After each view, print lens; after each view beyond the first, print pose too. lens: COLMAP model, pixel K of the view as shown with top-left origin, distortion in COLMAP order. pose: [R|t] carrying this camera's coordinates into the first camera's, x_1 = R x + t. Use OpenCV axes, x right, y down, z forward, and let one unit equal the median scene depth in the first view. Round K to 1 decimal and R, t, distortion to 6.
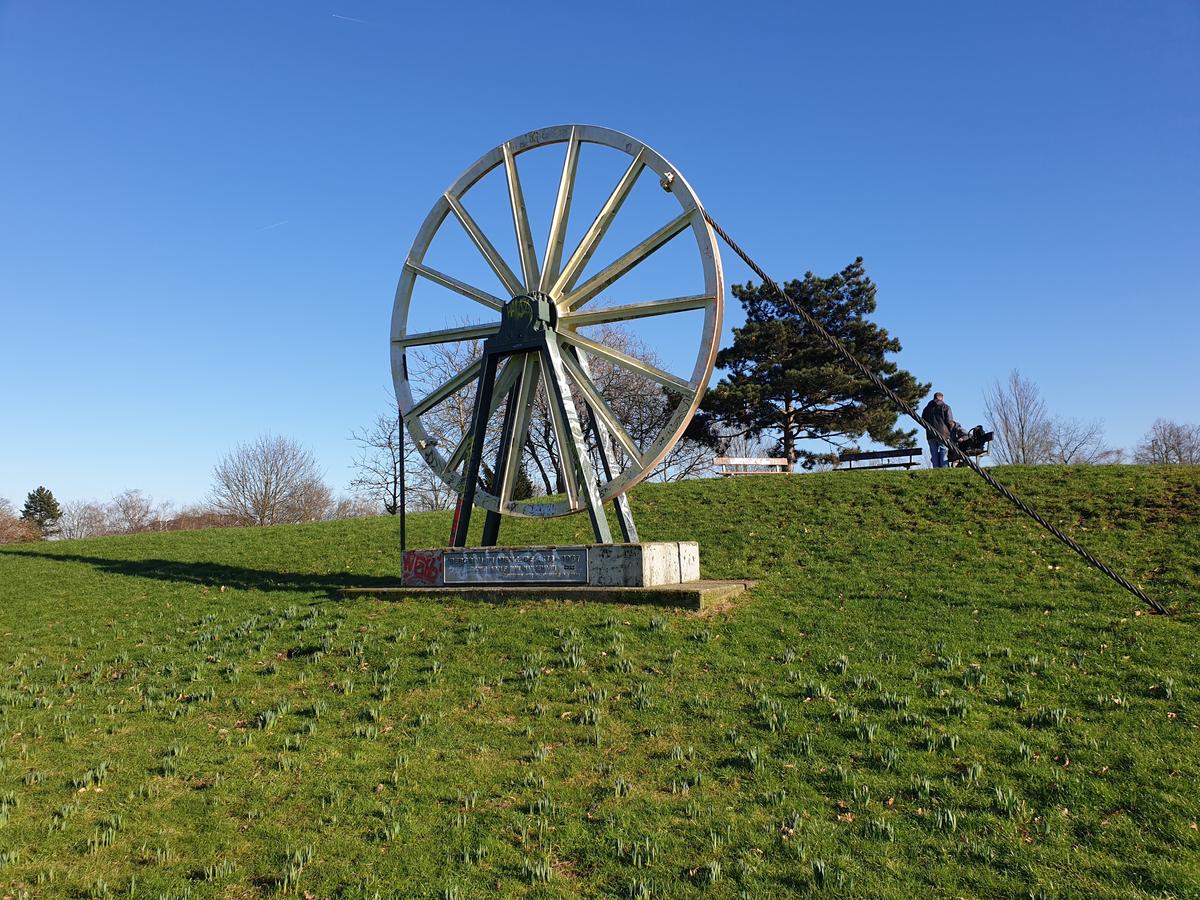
lens RADIAL K [[891.8, 0, 600.0], [0, 891.8, 450.0], [0, 0, 1]] dist [0.036203, -0.001891]
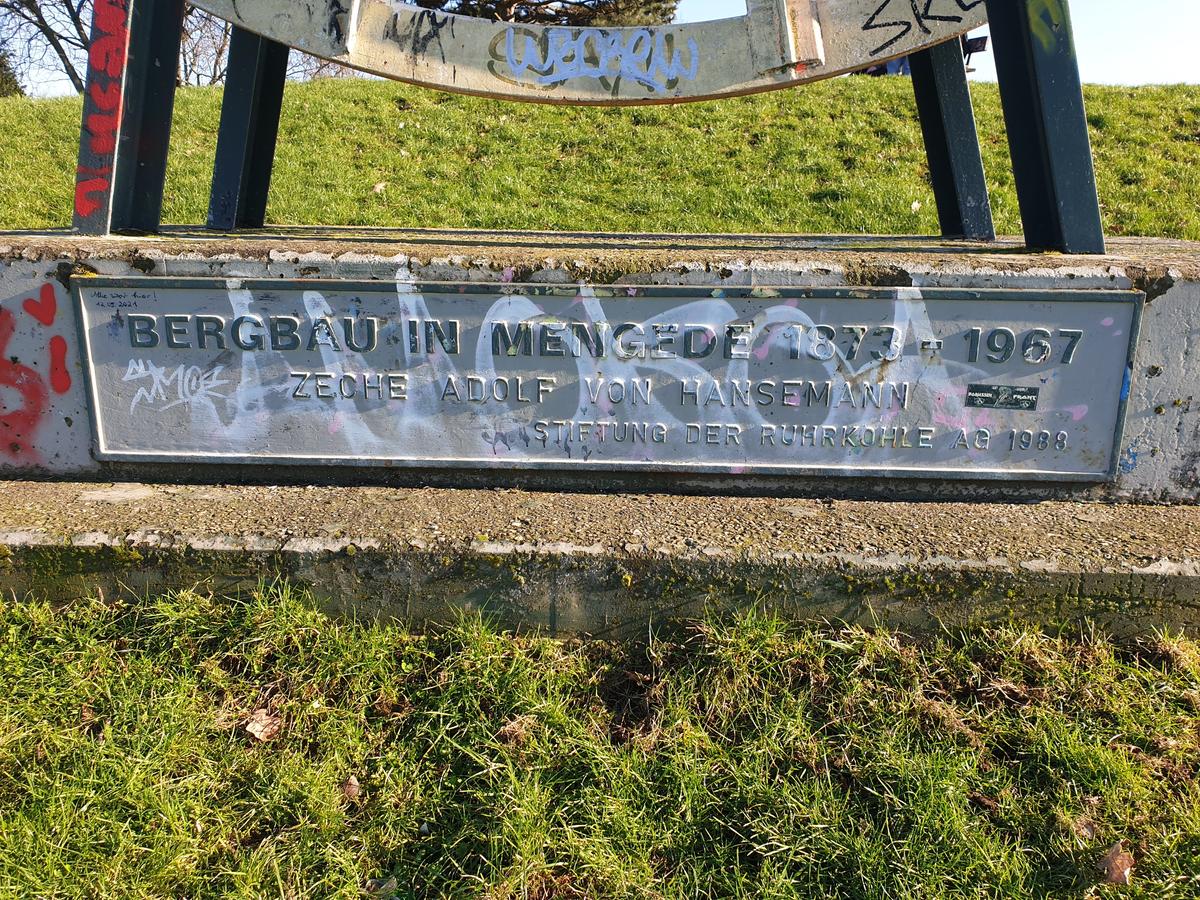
lens RADIAL K [[891.8, 0, 600.0], [0, 891.8, 450.0], [0, 0, 1]] dist [0.036203, -0.001891]
pose [[0.882431, -0.091664, 0.461424, -0.173802], [-0.085428, 0.933303, 0.348779, 0.082041], [-0.462619, -0.347192, 0.815745, 0.836413]]
